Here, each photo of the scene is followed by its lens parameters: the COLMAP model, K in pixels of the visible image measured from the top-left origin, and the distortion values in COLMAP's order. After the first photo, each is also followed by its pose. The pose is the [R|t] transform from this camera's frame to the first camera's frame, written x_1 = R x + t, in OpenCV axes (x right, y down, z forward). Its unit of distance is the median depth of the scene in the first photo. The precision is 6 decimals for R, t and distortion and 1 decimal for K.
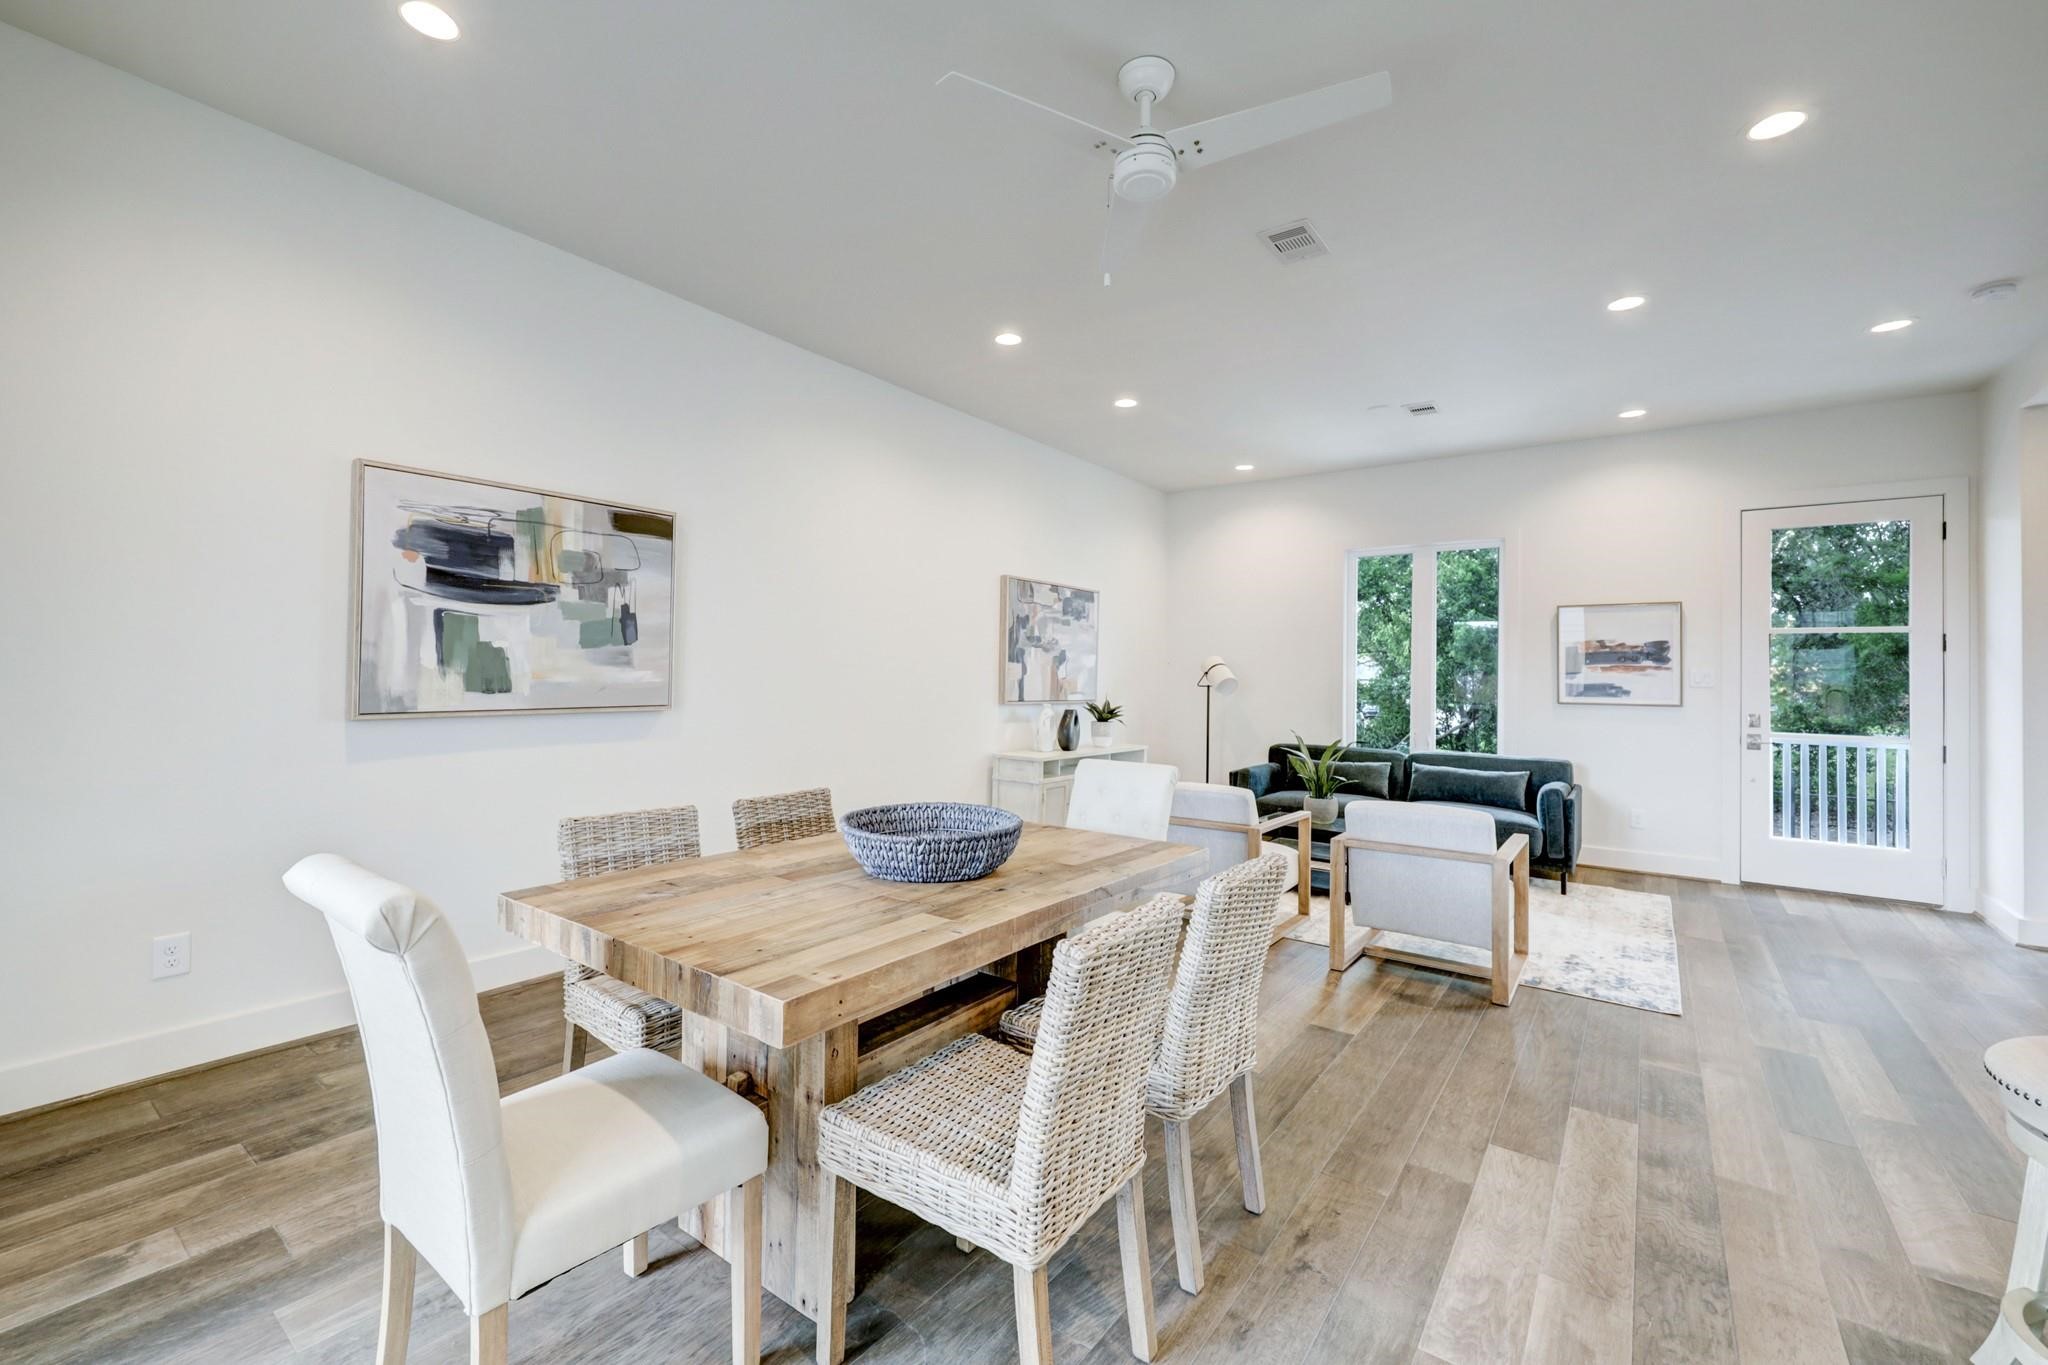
lens RADIAL K [[843.7, 0, 966.2], [0, 843.7, 691.8], [0, 0, 1]] dist [0.000156, 0.000801]
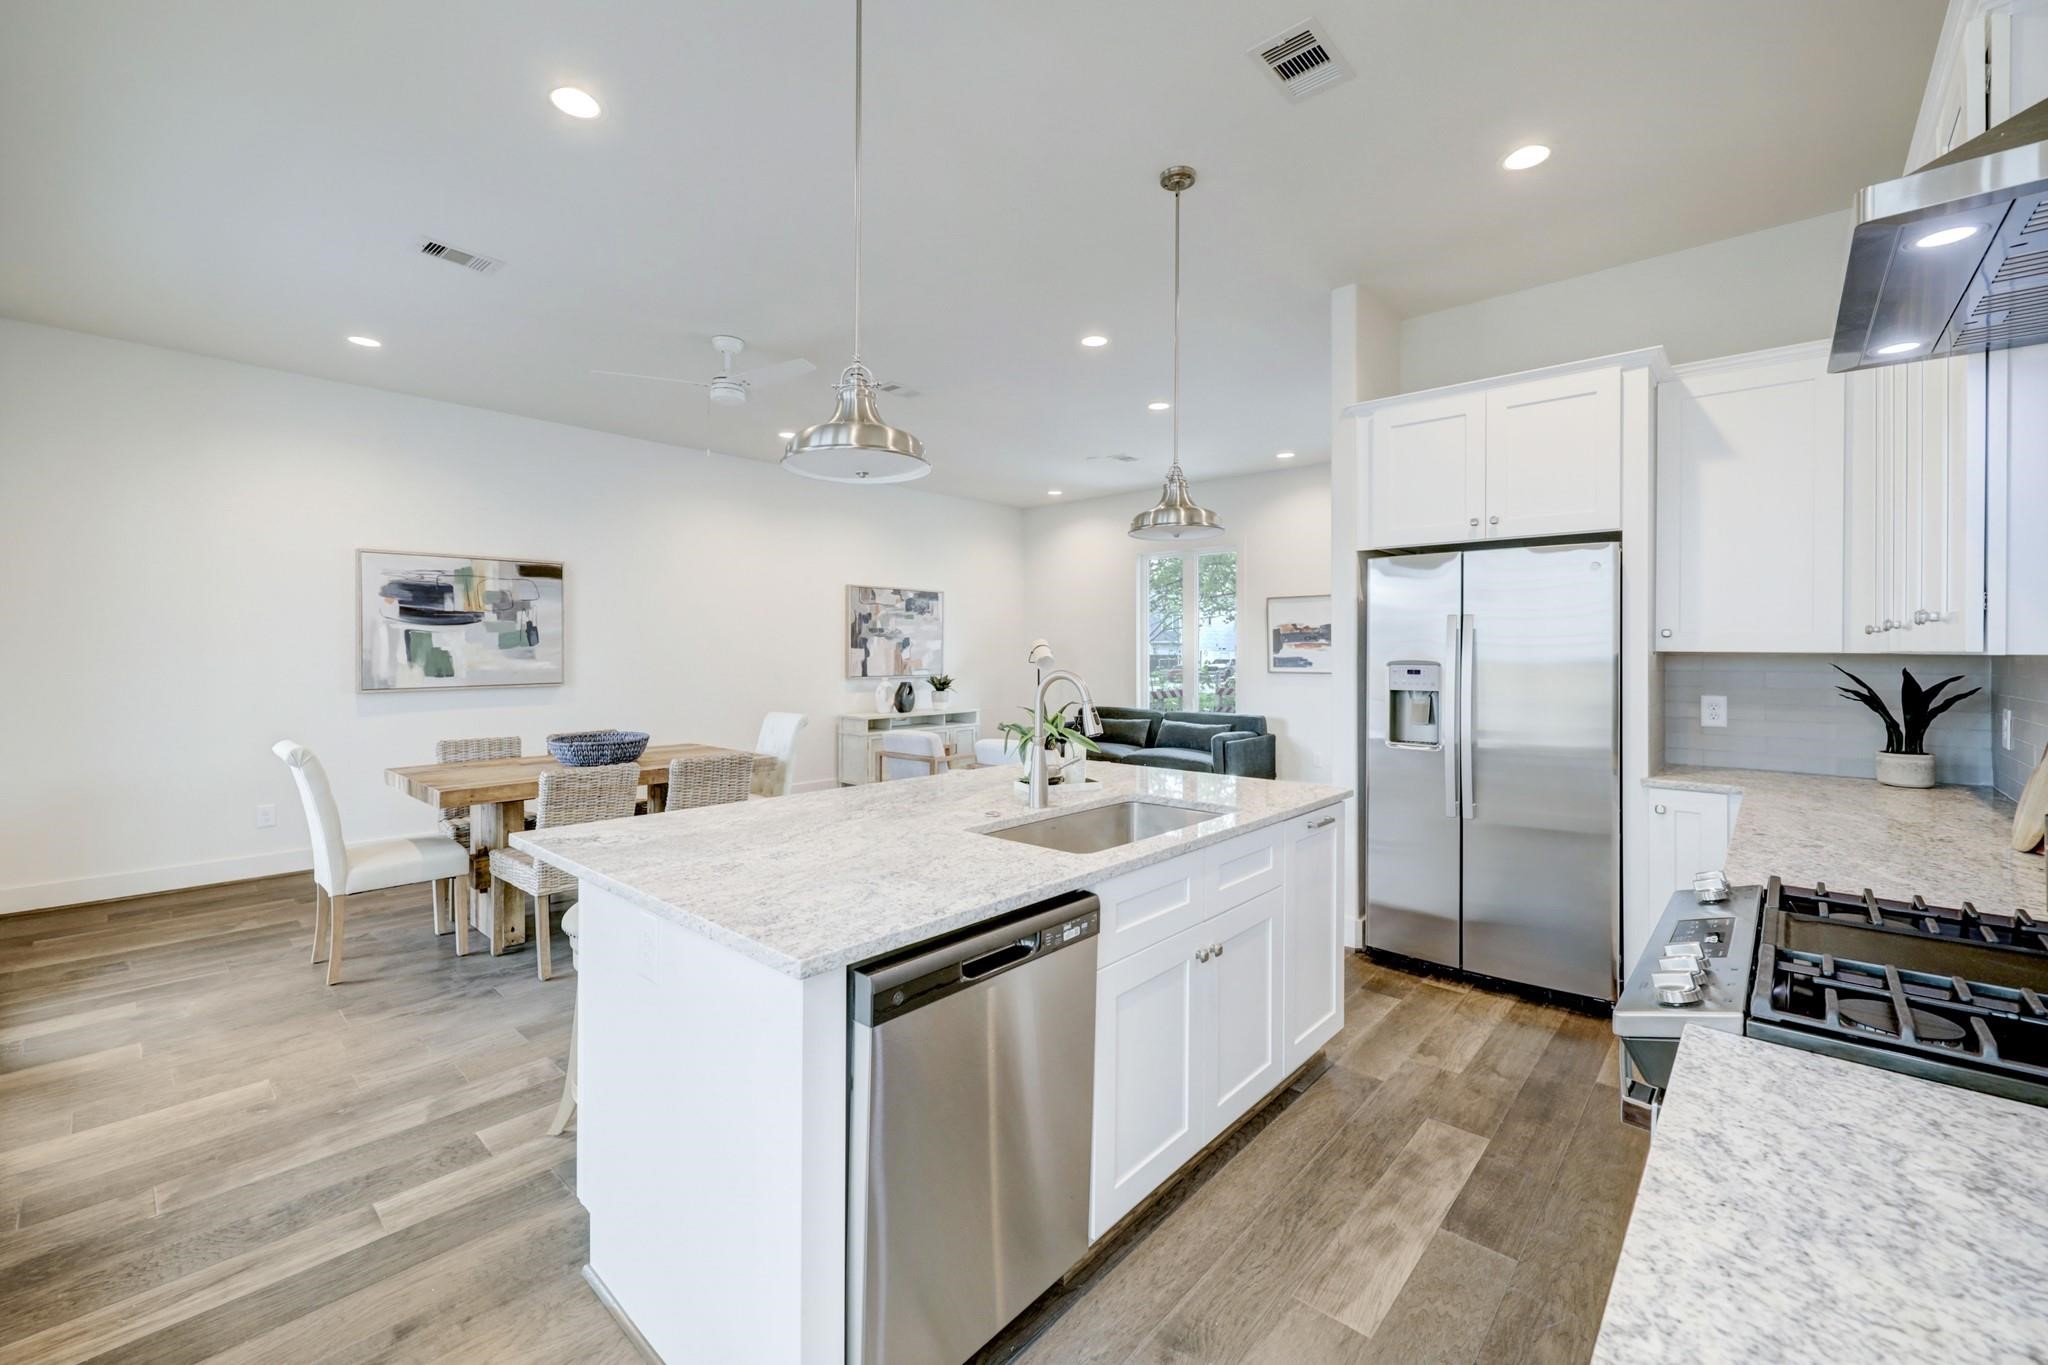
lens RADIAL K [[843.7, 0, 985.8], [0, 843.7, 665.5], [0, 0, 1]] dist [0.000156, 0.000801]
pose [[0.995428, -0.015995, -0.094167, 0.636599], [0.015796, 0.999871, -0.002865, 0.000724], [0.094200, 0.001364, 0.995552, -0.549048]]
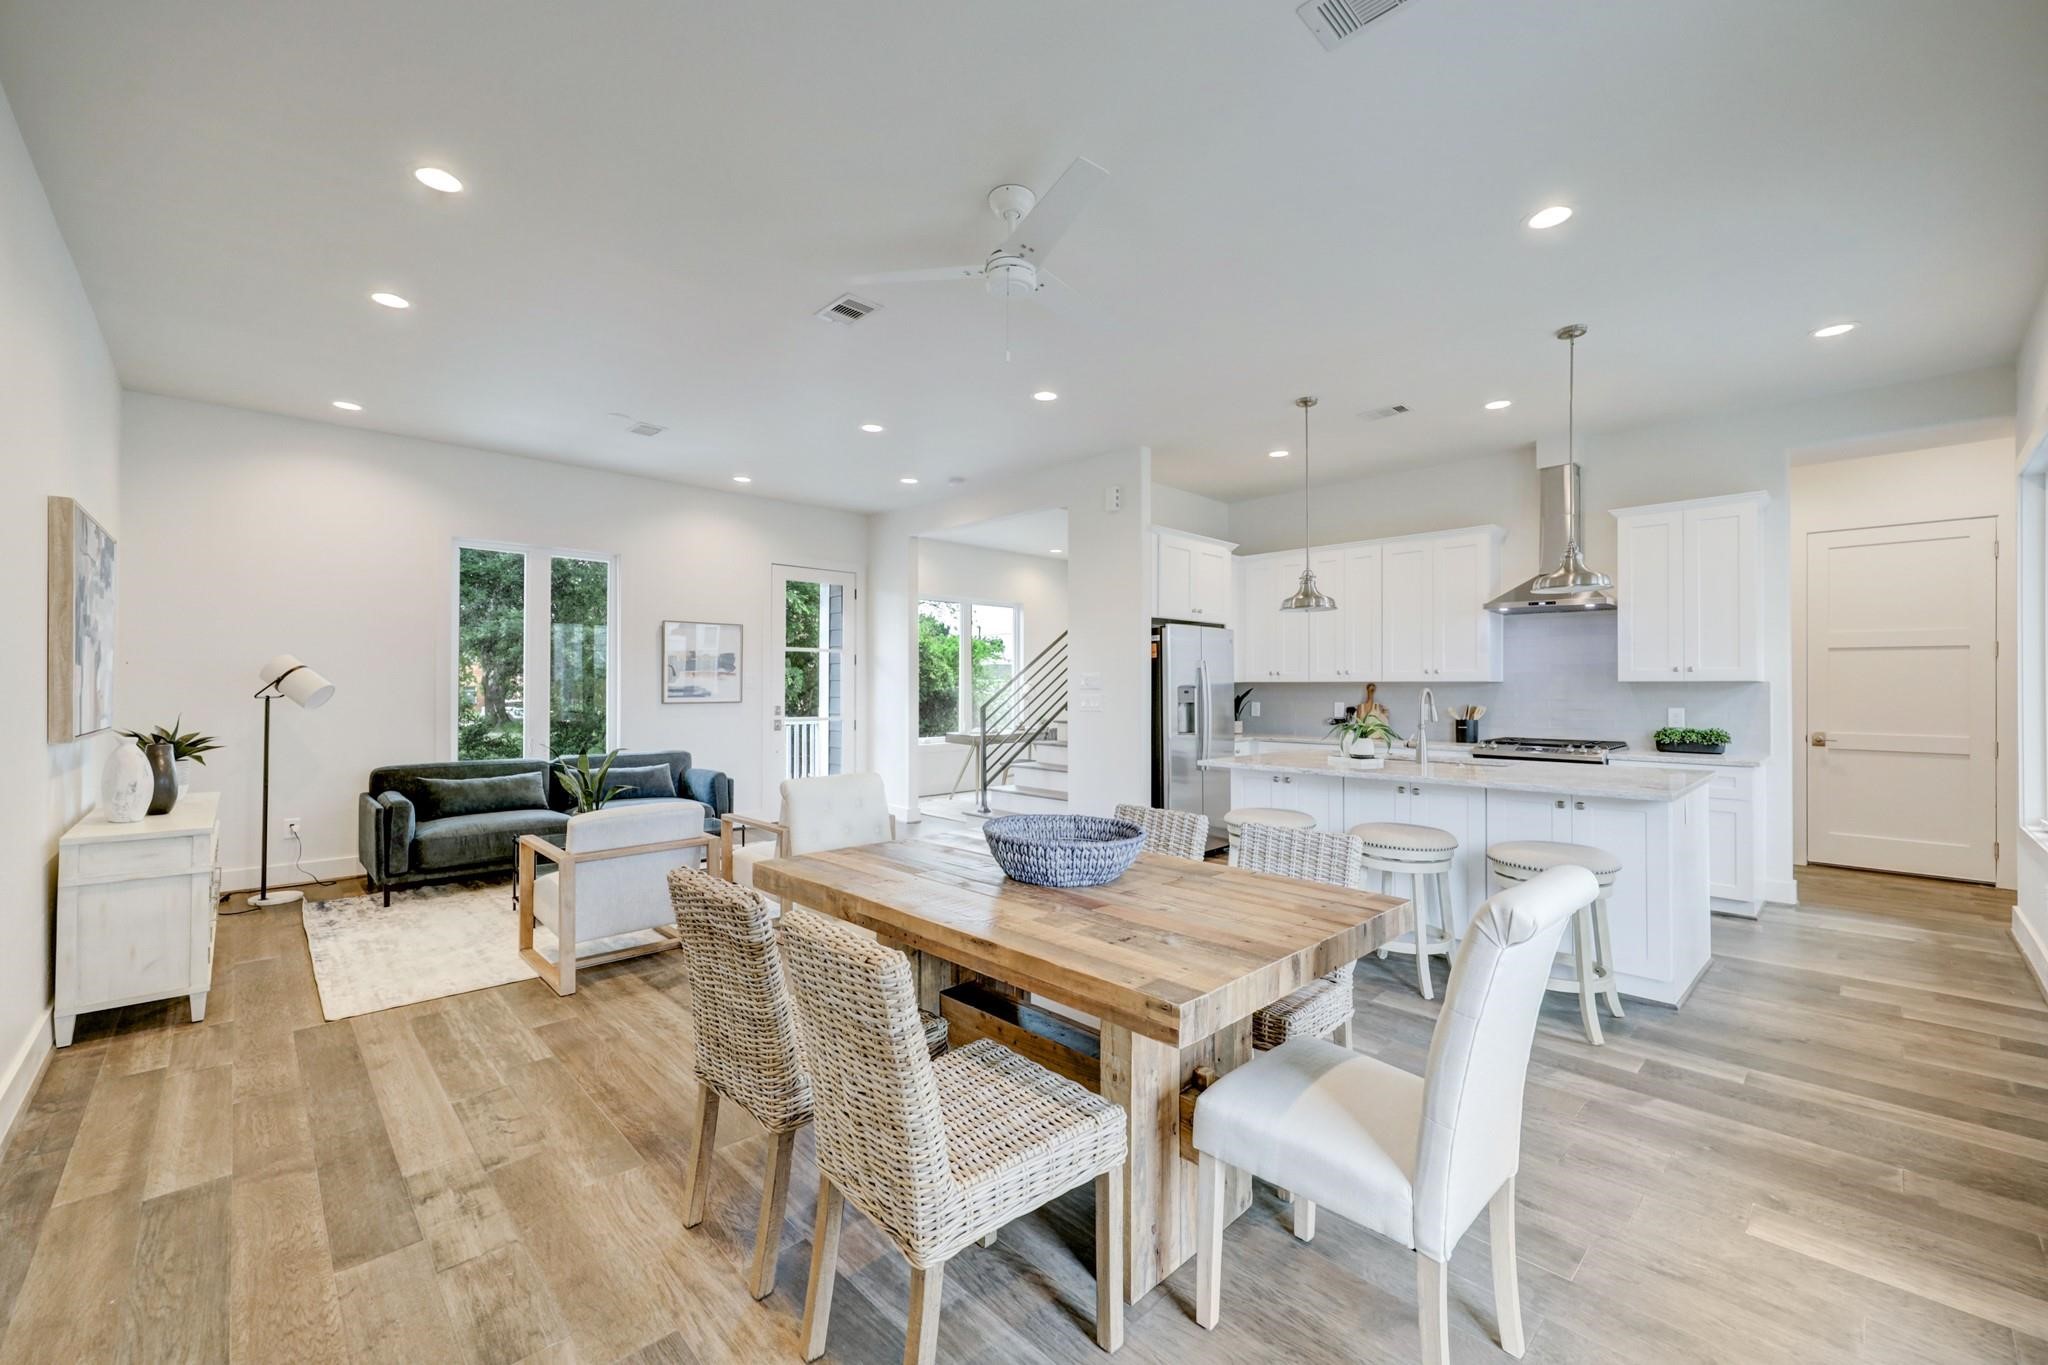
lens RADIAL K [[843.7, 0, 1080.9], [0, 843.7, 684.4], [0, 0, 1]] dist [0.000156, 0.000801]
pose [[0.090142, -0.011266, 0.995865, -0.632833], [0.016572, 0.999815, 0.009810, -0.021063], [-0.995791, 0.015619, 0.090312, 0.492459]]
